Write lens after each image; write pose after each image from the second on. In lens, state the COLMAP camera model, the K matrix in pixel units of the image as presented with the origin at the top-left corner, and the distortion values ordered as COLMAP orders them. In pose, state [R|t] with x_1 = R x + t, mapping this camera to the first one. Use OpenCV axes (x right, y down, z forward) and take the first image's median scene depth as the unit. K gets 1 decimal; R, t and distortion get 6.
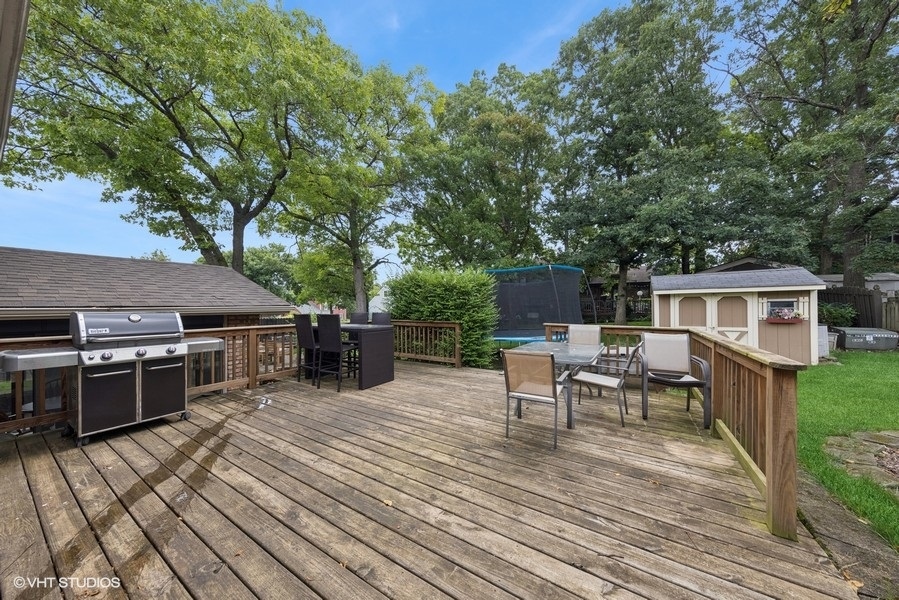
lens RADIAL K [[292.5, 0, 448.9], [0, 292.5, 303.9], [0, 0, 1]] dist [0.005151, 0.000178]
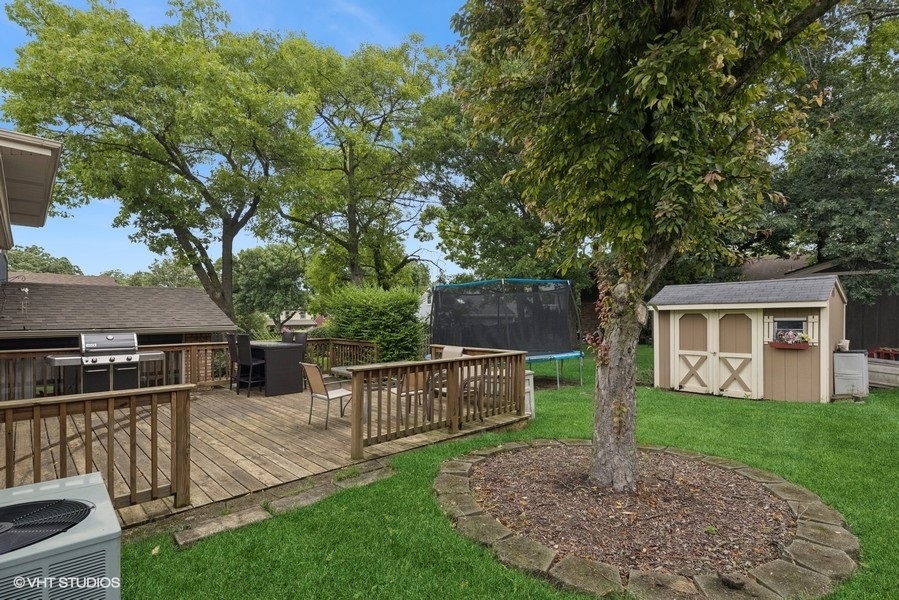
lens RADIAL K [[446.0, 0, 450.1], [0, 446.0, 306.5], [0, 0, 1]] dist [0.004786, -0.000349]
pose [[0.969036, -0.004547, -0.246877, 0.545789], [0.002635, 0.999964, -0.008075, -0.039597], [0.246905, 0.007174, 0.969013, -0.371066]]
